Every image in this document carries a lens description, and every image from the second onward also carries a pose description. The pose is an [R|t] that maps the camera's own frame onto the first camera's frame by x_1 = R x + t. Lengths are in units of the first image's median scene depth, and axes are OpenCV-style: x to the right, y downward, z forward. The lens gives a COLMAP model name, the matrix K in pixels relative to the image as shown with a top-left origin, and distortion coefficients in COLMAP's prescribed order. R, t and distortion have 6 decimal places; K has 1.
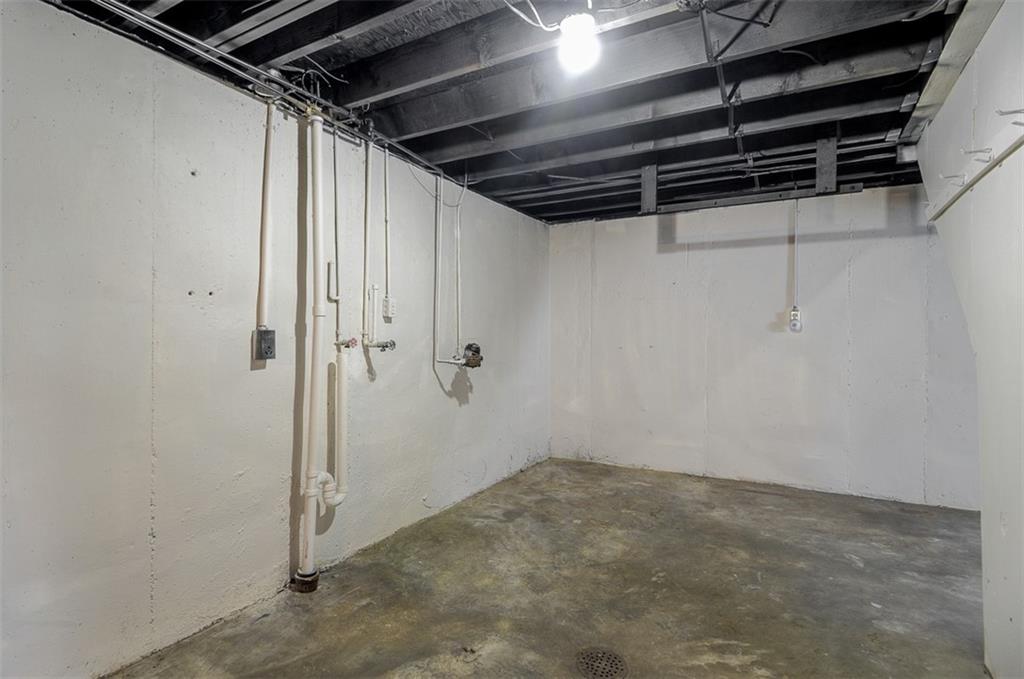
lens RADIAL K [[502.4, 0, 504.4], [0, 502.4, 334.0], [0, 0, 1]] dist [-0.004921, 0.001144]
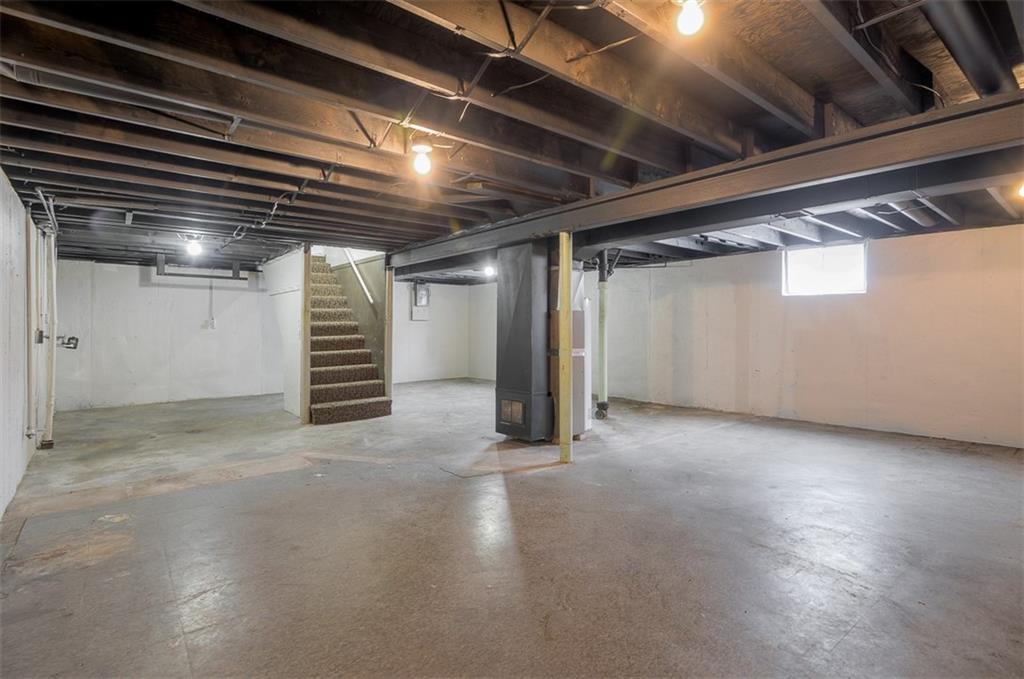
lens RADIAL K [[502.4, 0, 505.4], [0, 502.4, 332.8], [0, 0, 1]] dist [-0.004921, 0.001144]
pose [[0.337690, -0.009423, 0.941210, -1.077436], [0.004470, 0.999955, 0.008407, -0.000340], [-0.941247, 0.001368, 0.337717, -0.978347]]
